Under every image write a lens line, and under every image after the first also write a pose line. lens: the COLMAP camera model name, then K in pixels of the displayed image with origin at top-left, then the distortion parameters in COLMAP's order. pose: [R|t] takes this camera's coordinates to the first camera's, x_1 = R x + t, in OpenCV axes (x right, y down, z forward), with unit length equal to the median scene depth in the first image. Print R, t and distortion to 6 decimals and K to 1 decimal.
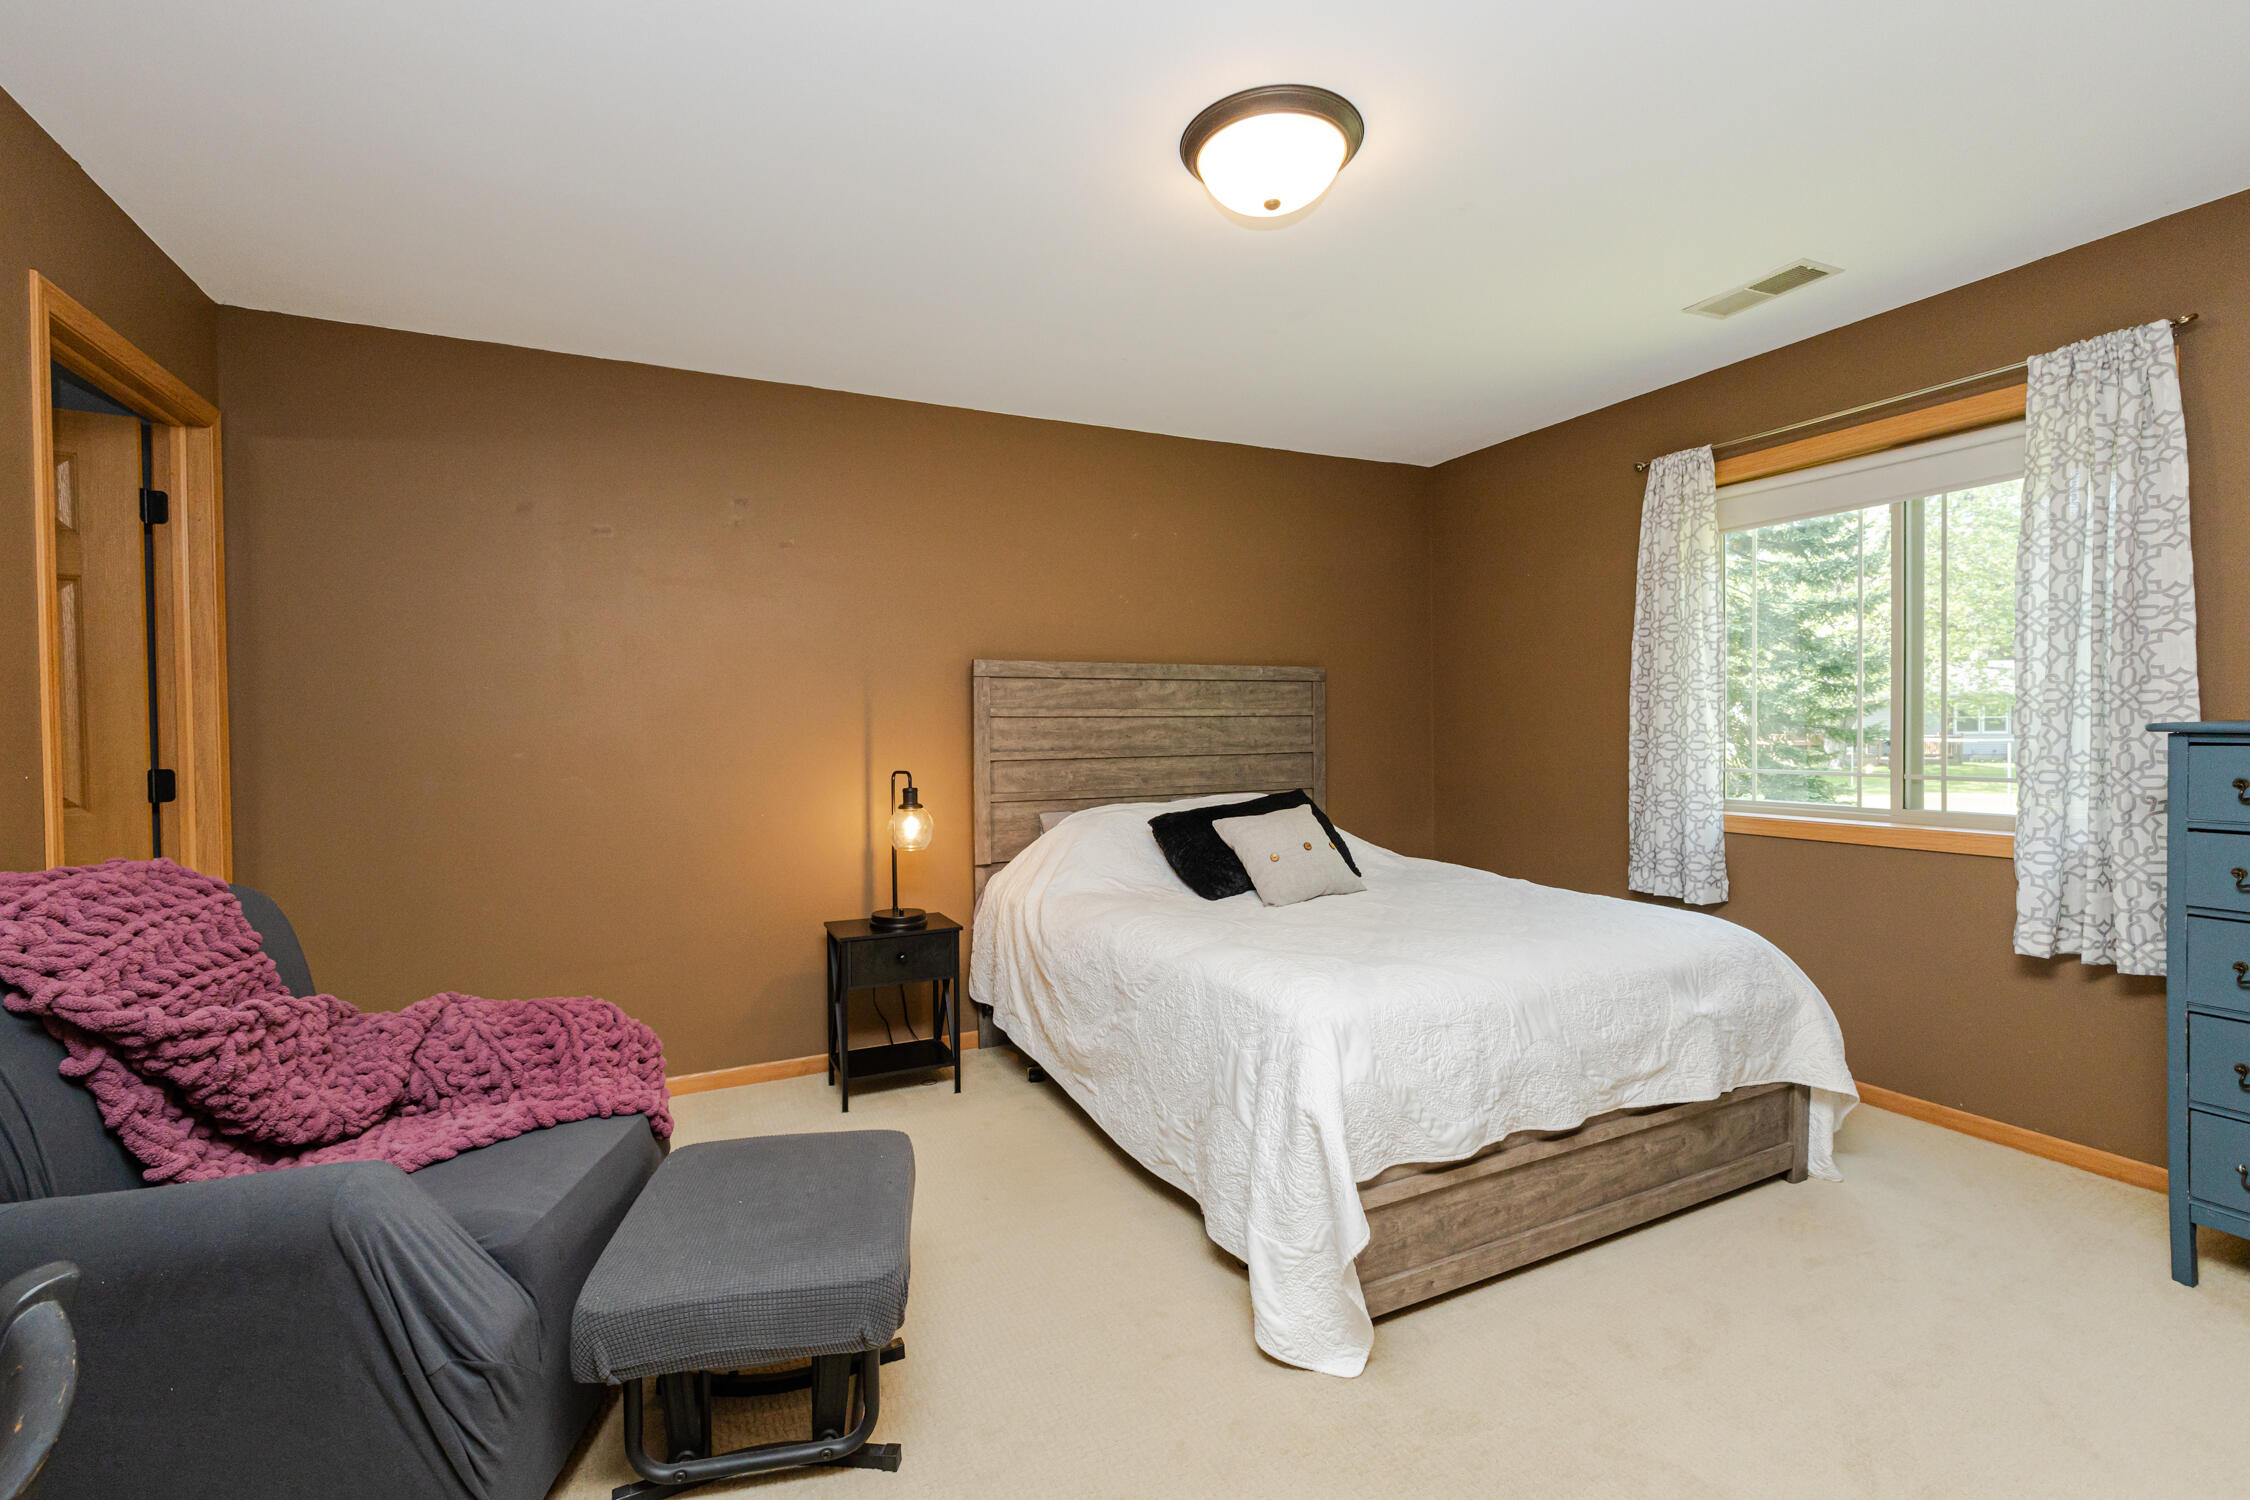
lens RADIAL K [[1002.2, 0, 1103.1], [0, 1002.2, 741.7], [0, 0, 1]] dist [0.023821, -0.006508]
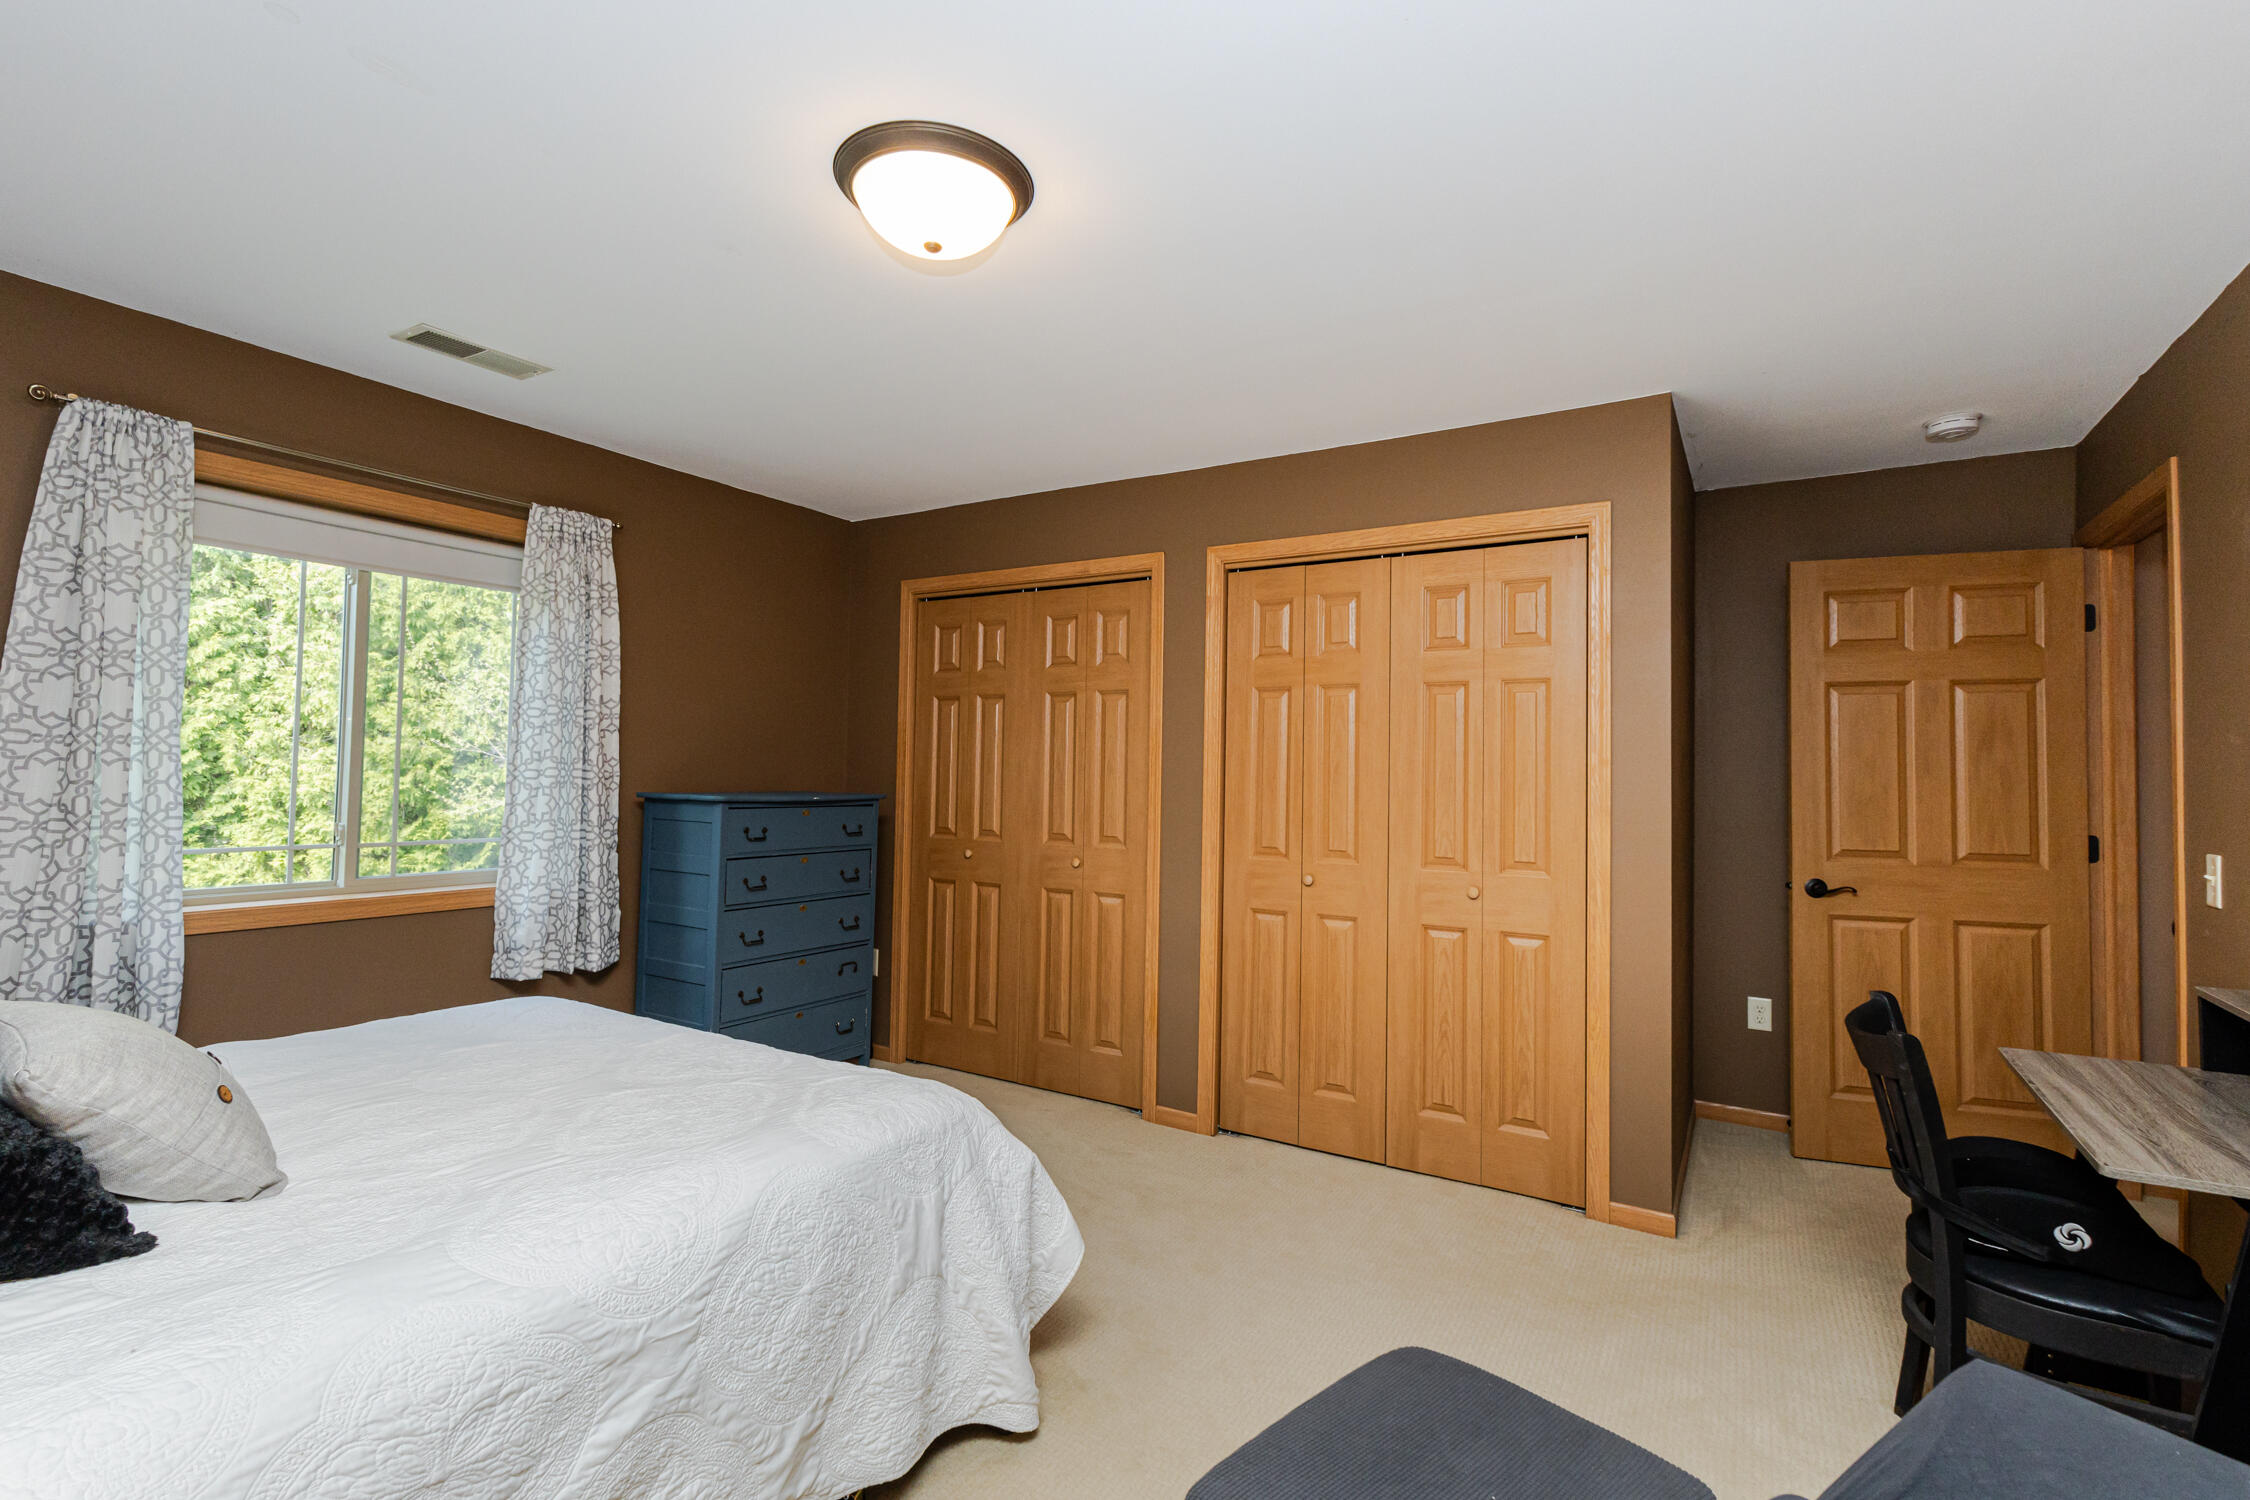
lens RADIAL K [[1018.1, 0, 1125.0], [0, 1018.1, 750.0], [0, 0, 1]] dist [0.000121, 0.000015]
pose [[-0.546519, 0.012477, 0.837354, -0.523021], [-0.012224, 0.999664, -0.022874, -0.051074], [-0.837357, -0.022737, -0.546183, 1.035314]]
